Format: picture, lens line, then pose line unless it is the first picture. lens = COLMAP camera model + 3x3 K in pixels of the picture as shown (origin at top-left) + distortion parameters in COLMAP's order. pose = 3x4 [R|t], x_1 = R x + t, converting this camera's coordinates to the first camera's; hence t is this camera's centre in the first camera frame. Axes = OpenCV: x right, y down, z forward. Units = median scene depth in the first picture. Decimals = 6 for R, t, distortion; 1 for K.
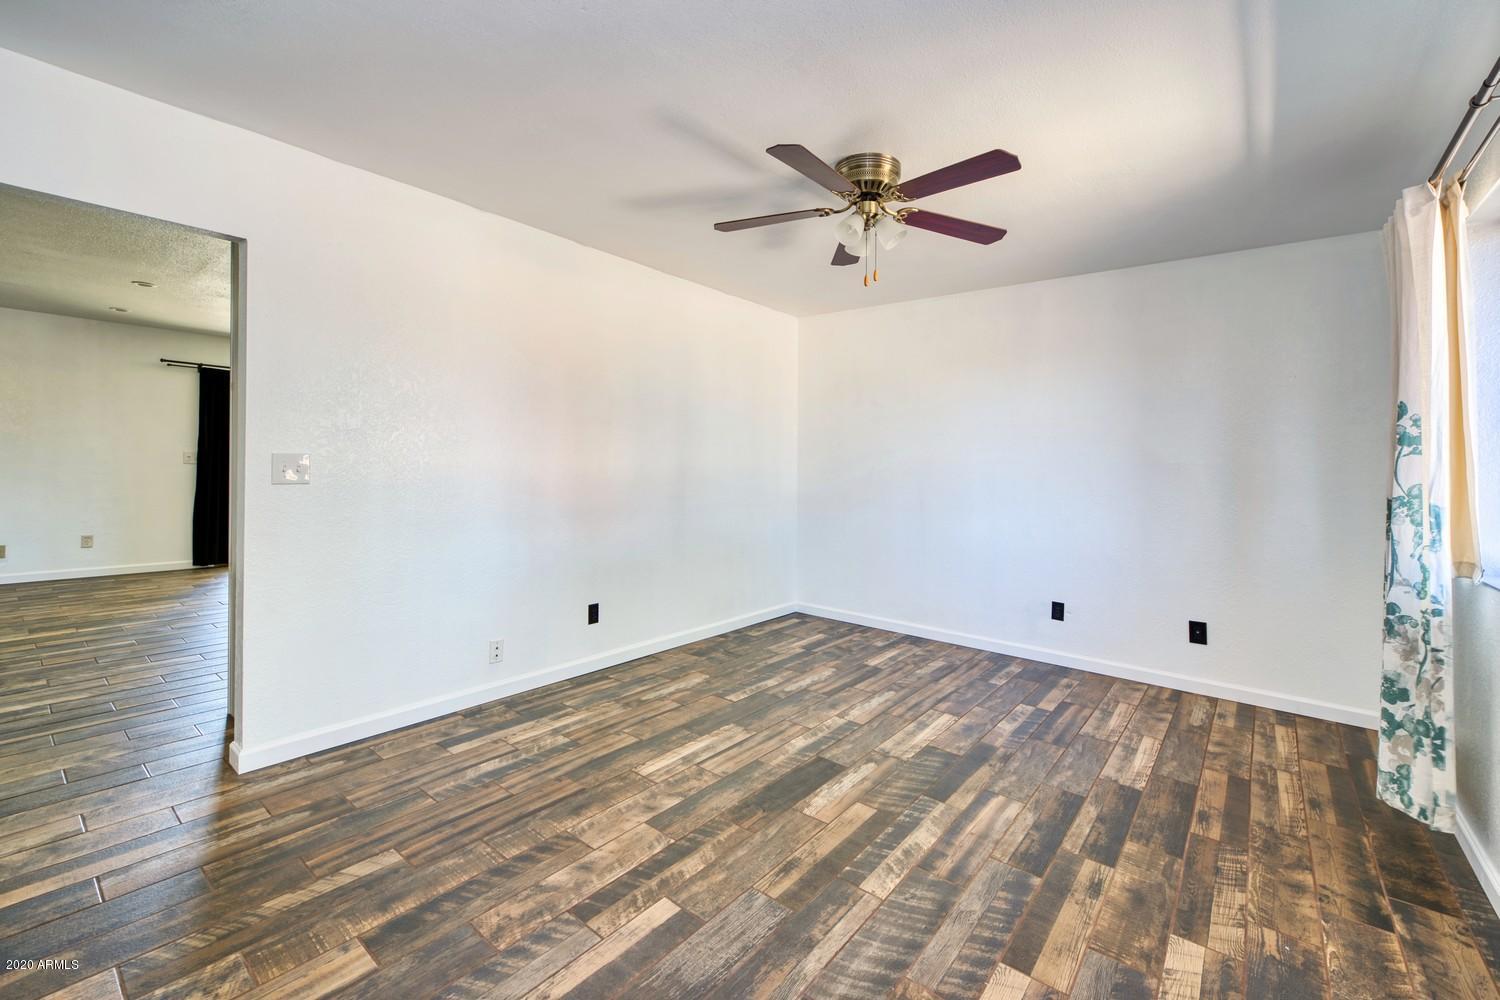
lens RADIAL K [[641.6, 0, 753.3], [0, 641.6, 464.0], [0, 0, 1]] dist [0.001362, -0.000008]
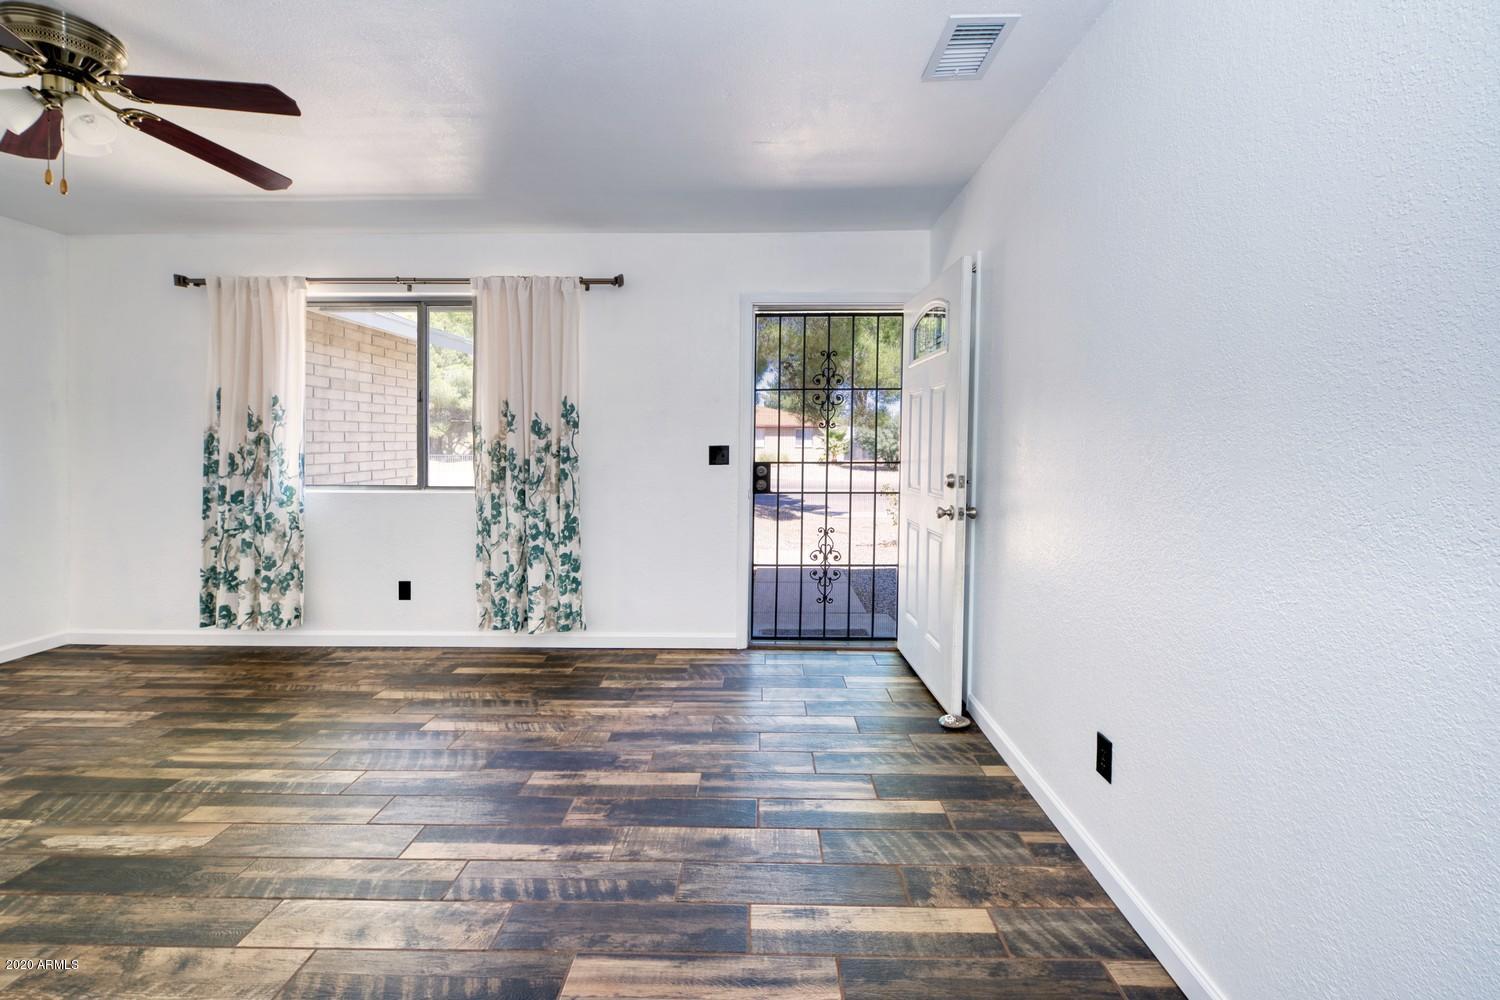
lens RADIAL K [[641.6, 0, 743.2], [0, 641.6, 435.2], [0, 0, 1]] dist [0.001362, -0.000008]
pose [[-0.612736, -0.014073, 0.790162, -1.106957], [-0.014819, 0.999870, 0.006316, -0.018864], [-0.790148, -0.007839, -0.612866, 1.032763]]
